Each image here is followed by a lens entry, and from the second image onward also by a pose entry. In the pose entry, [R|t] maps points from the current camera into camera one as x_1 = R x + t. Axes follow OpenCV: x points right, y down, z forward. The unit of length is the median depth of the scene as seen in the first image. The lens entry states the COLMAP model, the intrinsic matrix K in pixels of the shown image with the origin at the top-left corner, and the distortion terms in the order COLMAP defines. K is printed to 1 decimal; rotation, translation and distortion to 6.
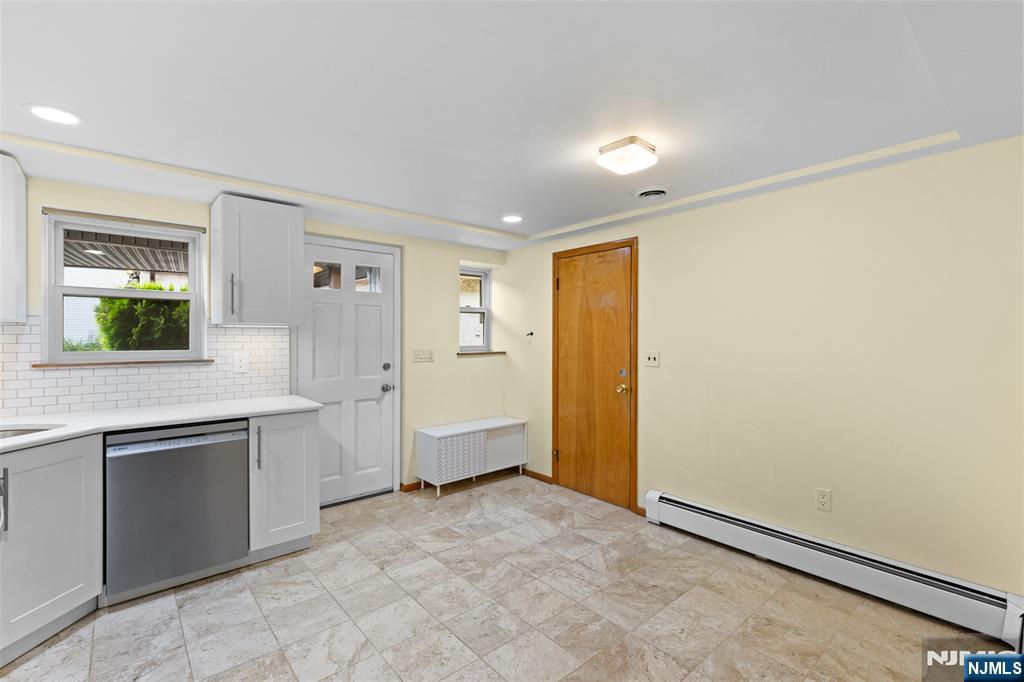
lens RADIAL K [[457.3, 0, 513.4], [0, 457.3, 338.6], [0, 0, 1]] dist [0.007604, -0.000518]
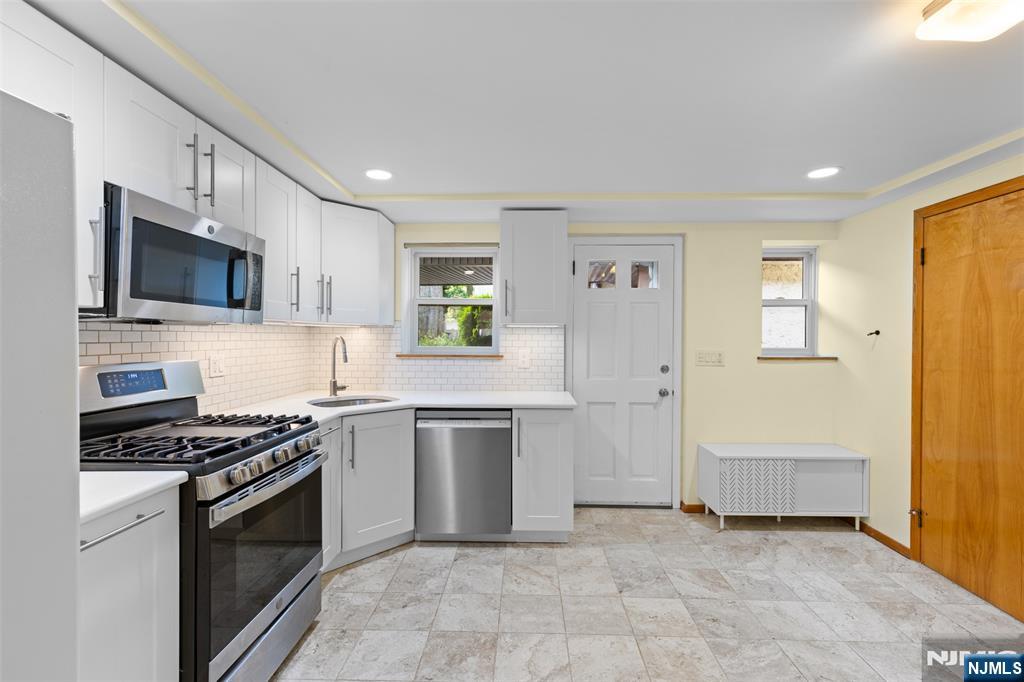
lens RADIAL K [[457.3, 0, 513.5], [0, 457.3, 337.9], [0, 0, 1]] dist [0.007604, -0.000518]
pose [[0.741327, 0.005488, -0.671122, 0.135332], [-0.006400, 0.999979, 0.001107, 0.000347], [0.671114, 0.003475, 0.741346, 0.151923]]
